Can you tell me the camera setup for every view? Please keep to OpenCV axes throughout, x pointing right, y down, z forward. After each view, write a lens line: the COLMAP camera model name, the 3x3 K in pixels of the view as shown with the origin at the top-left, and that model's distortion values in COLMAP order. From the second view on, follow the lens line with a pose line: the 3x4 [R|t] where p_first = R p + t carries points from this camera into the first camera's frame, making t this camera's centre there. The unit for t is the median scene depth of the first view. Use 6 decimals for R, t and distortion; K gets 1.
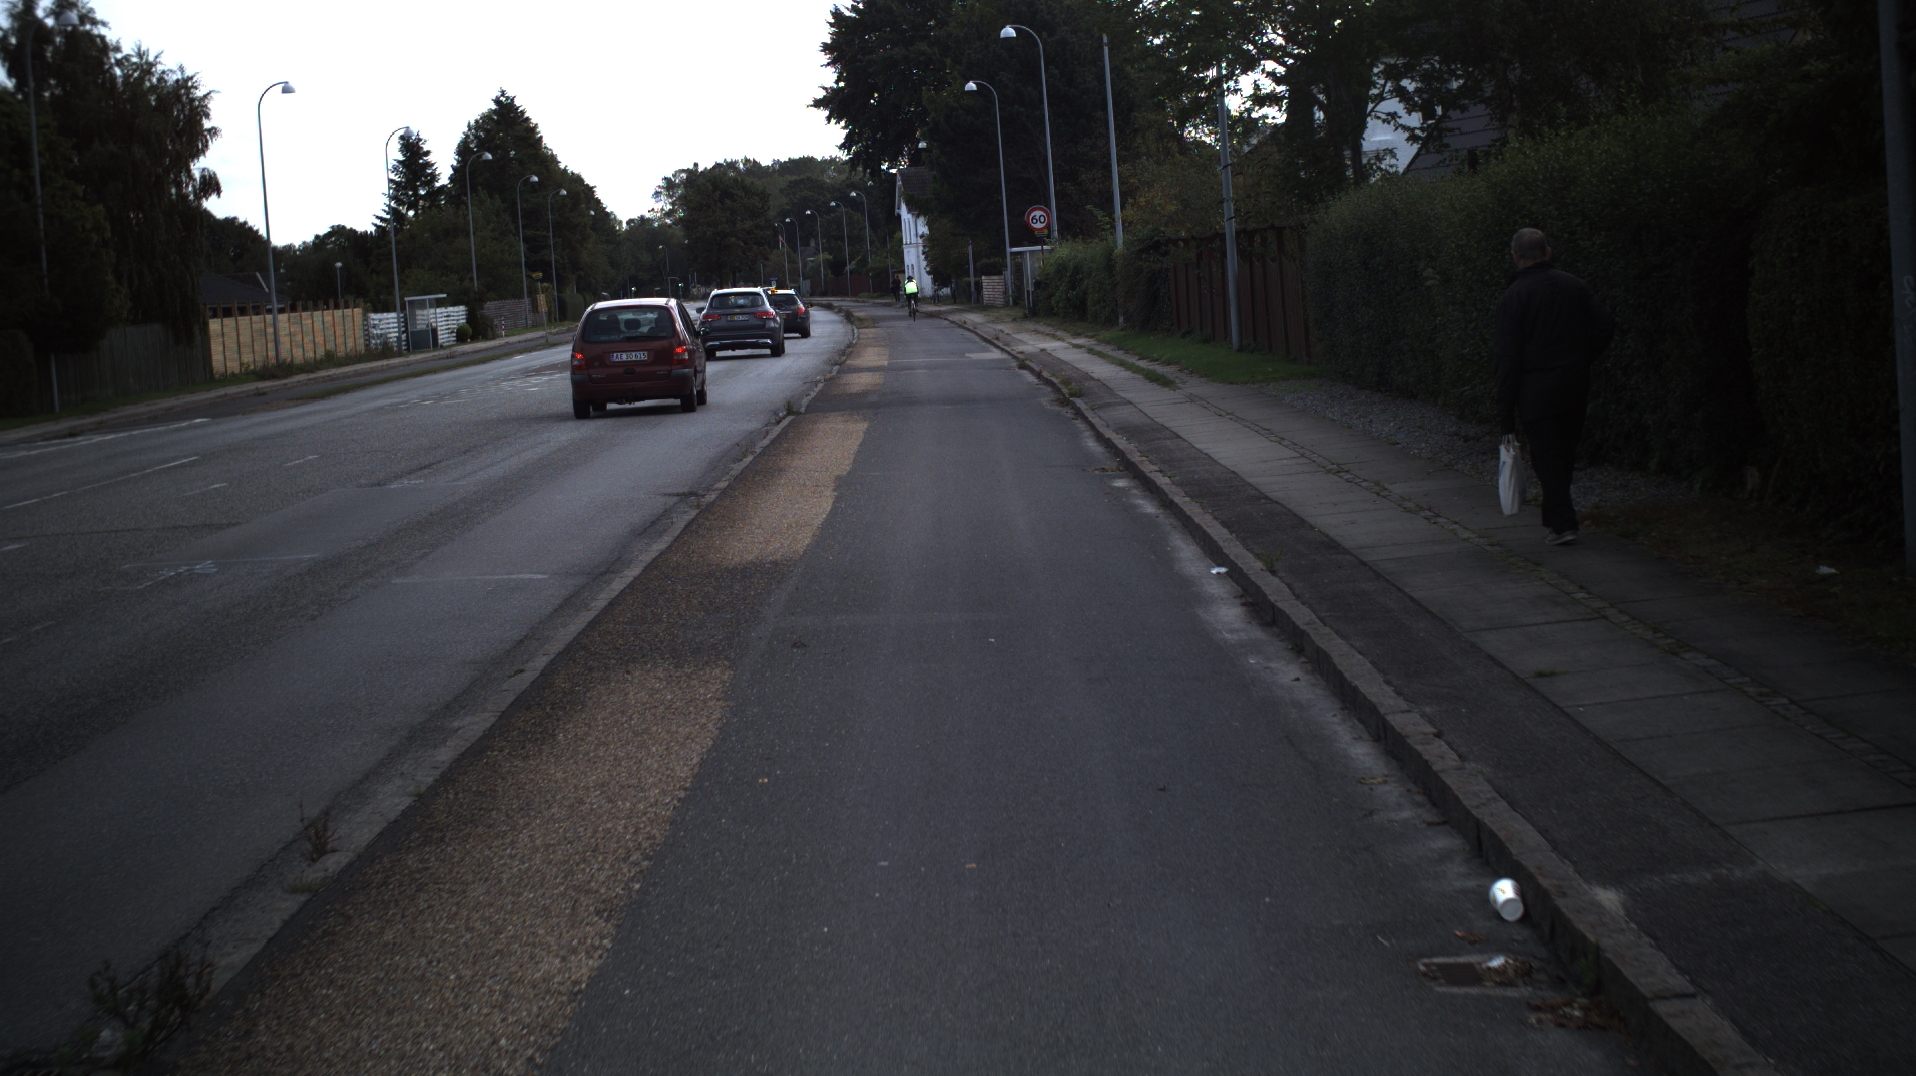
lens RADIAL K [[3525.3, 0, 958.0], [0, 3525.3, 538.0], [0, 0, 1]] dist [-0.274957, 0.188531]
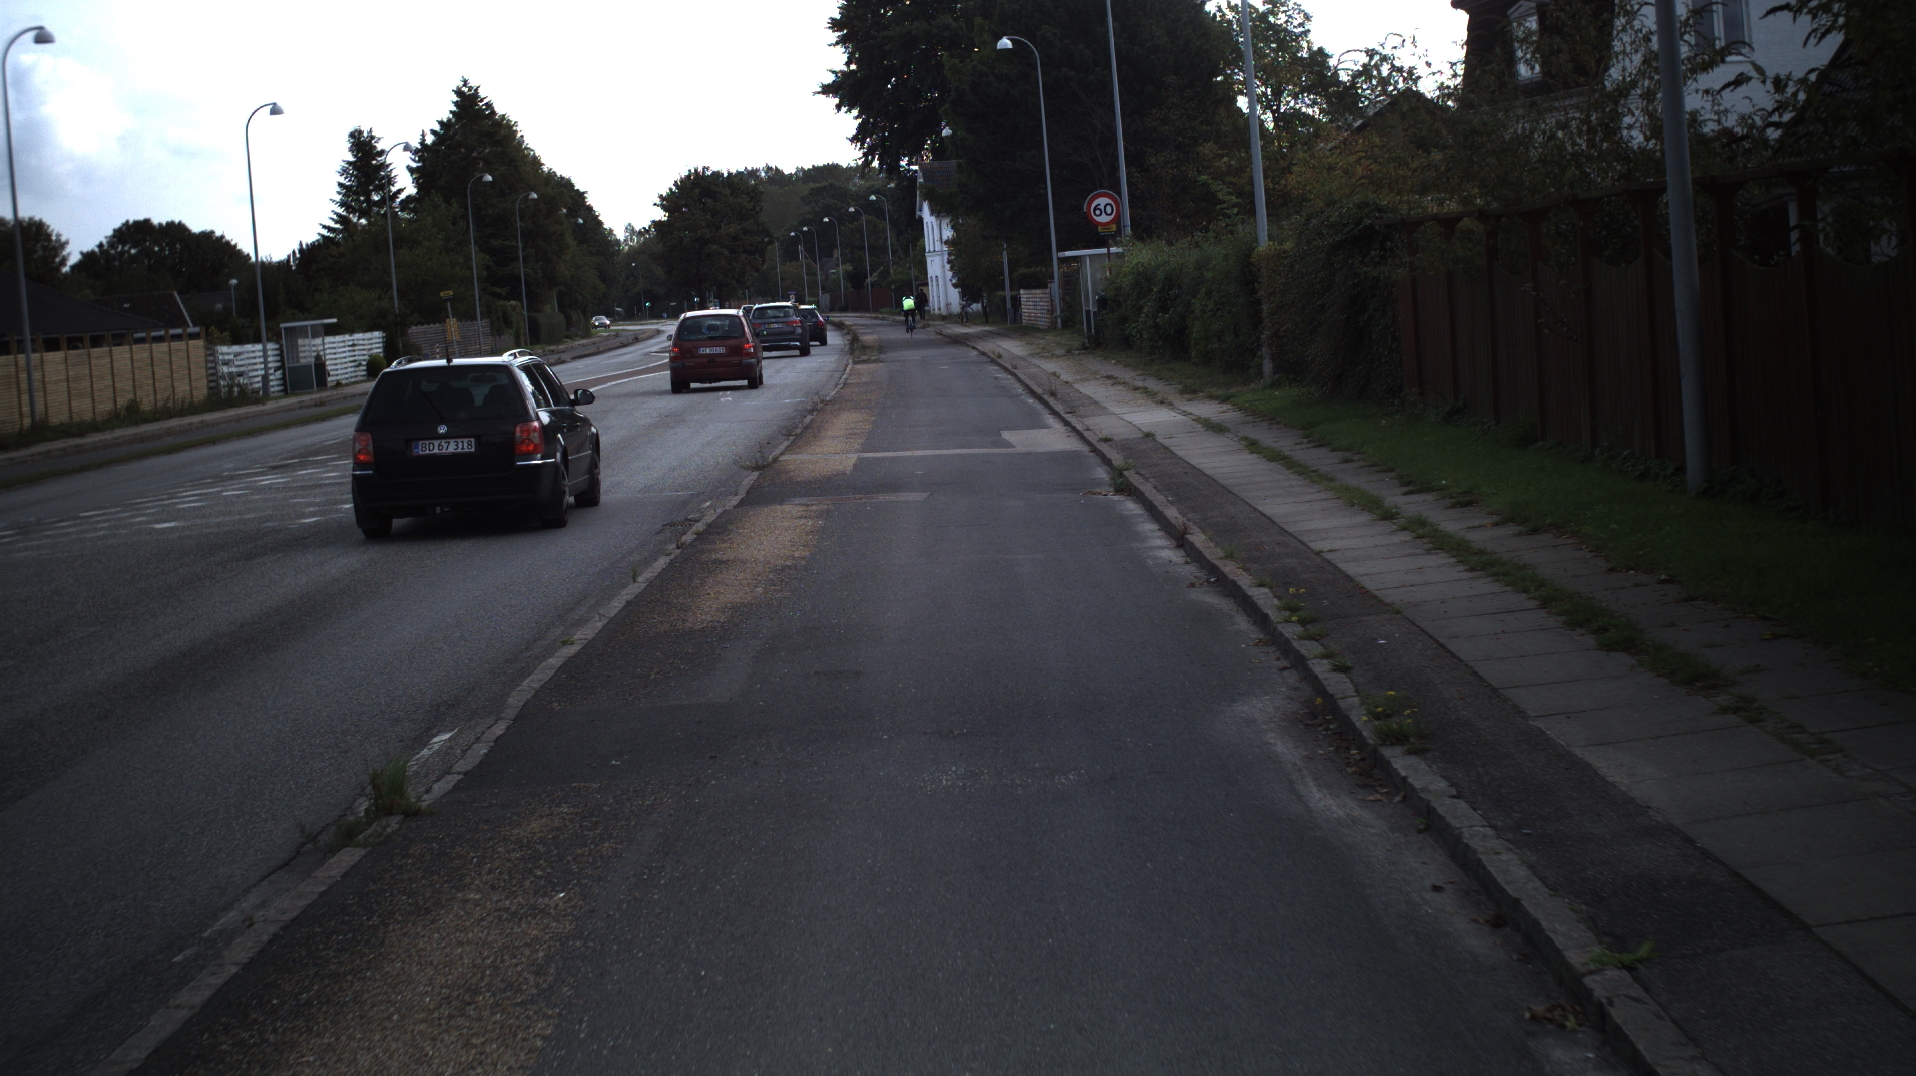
lens RADIAL K [[3525.3, 0, 958.0], [0, 3525.3, 538.0], [0, 0, 1]] dist [-0.274957, 0.188531]
pose [[0.999921, -0.007594, -0.009995, 0.000201], [0.007562, 0.999966, -0.003212, -0.012462], [0.010019, 0.003136, 0.999945, 0.160973]]
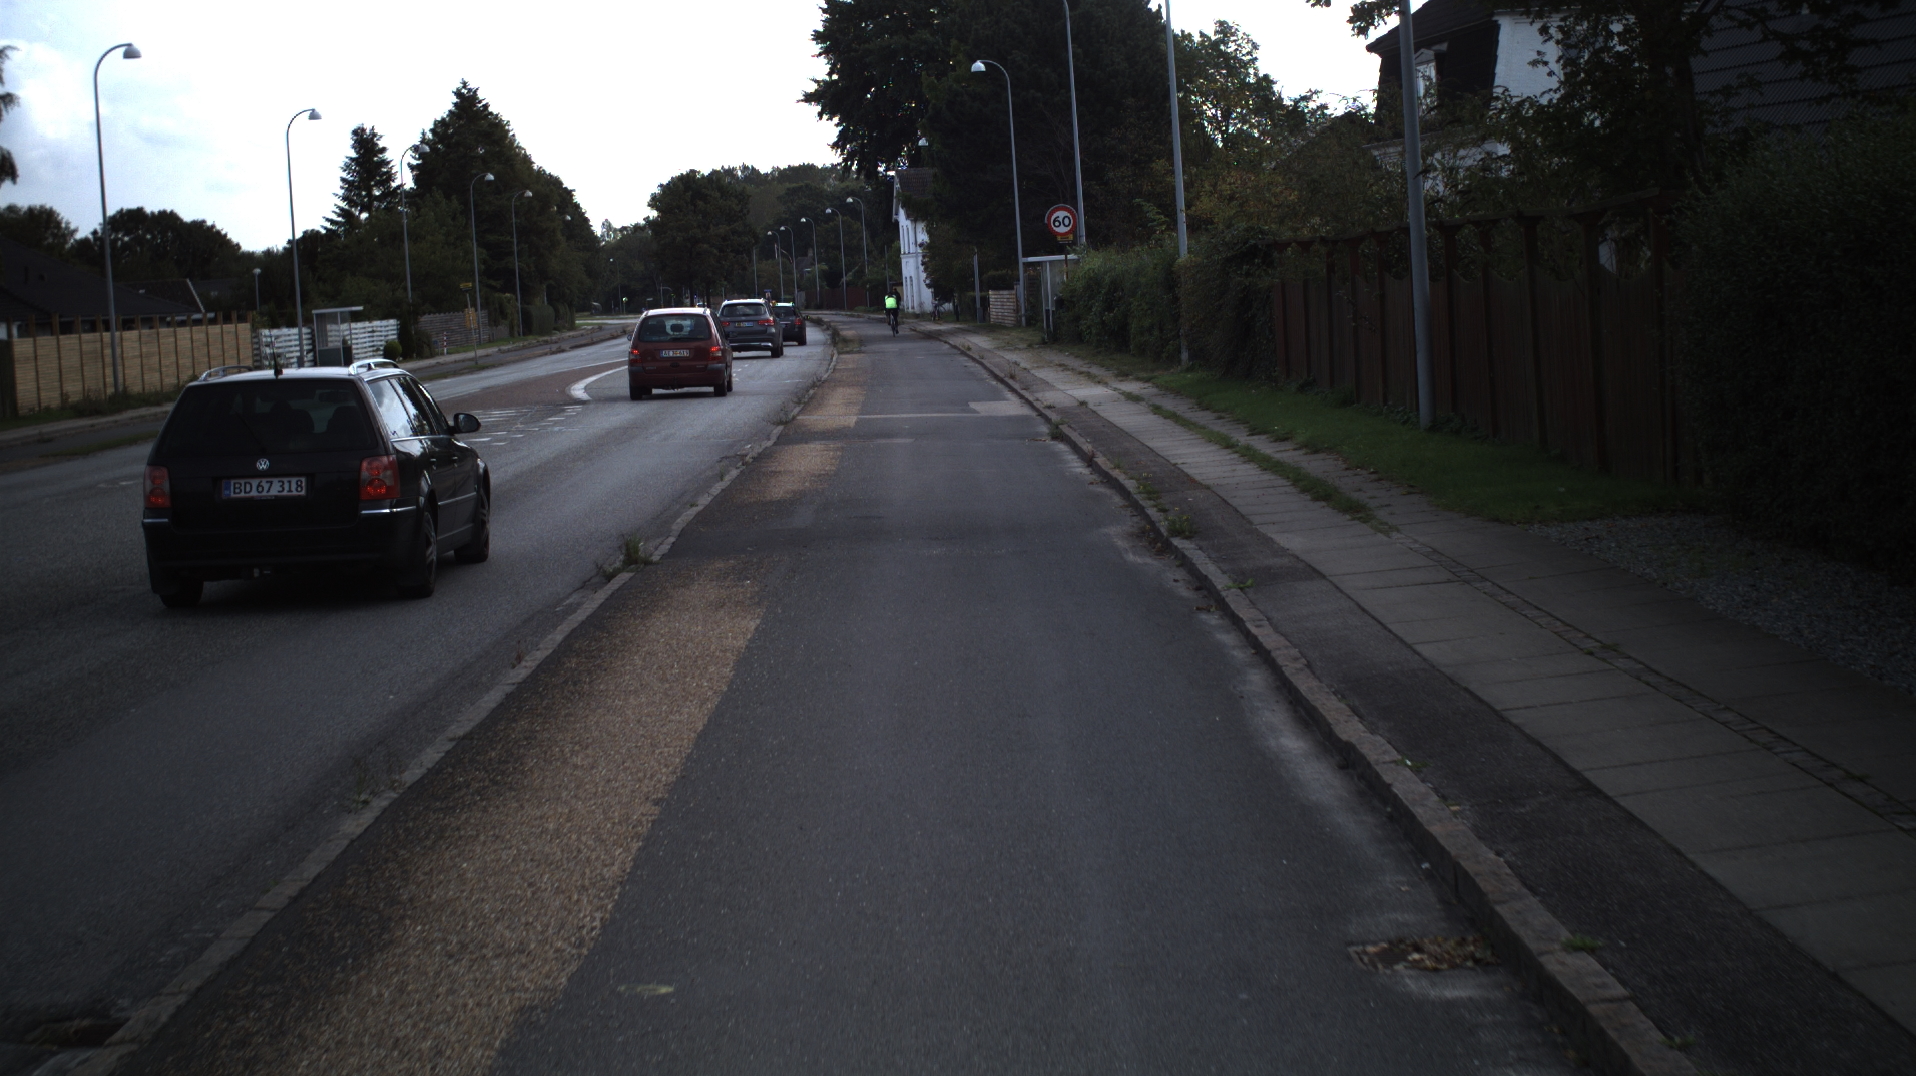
lens RADIAL K [[3525.3, 0, 958.0], [0, 3525.3, 538.0], [0, 0, 1]] dist [-0.274957, 0.188531]
pose [[0.999961, 0.008836, -0.000526, 0.000139], [-0.008838, 0.999955, -0.003423, -0.008416], [0.000496, 0.003427, 0.999994, 0.107394]]
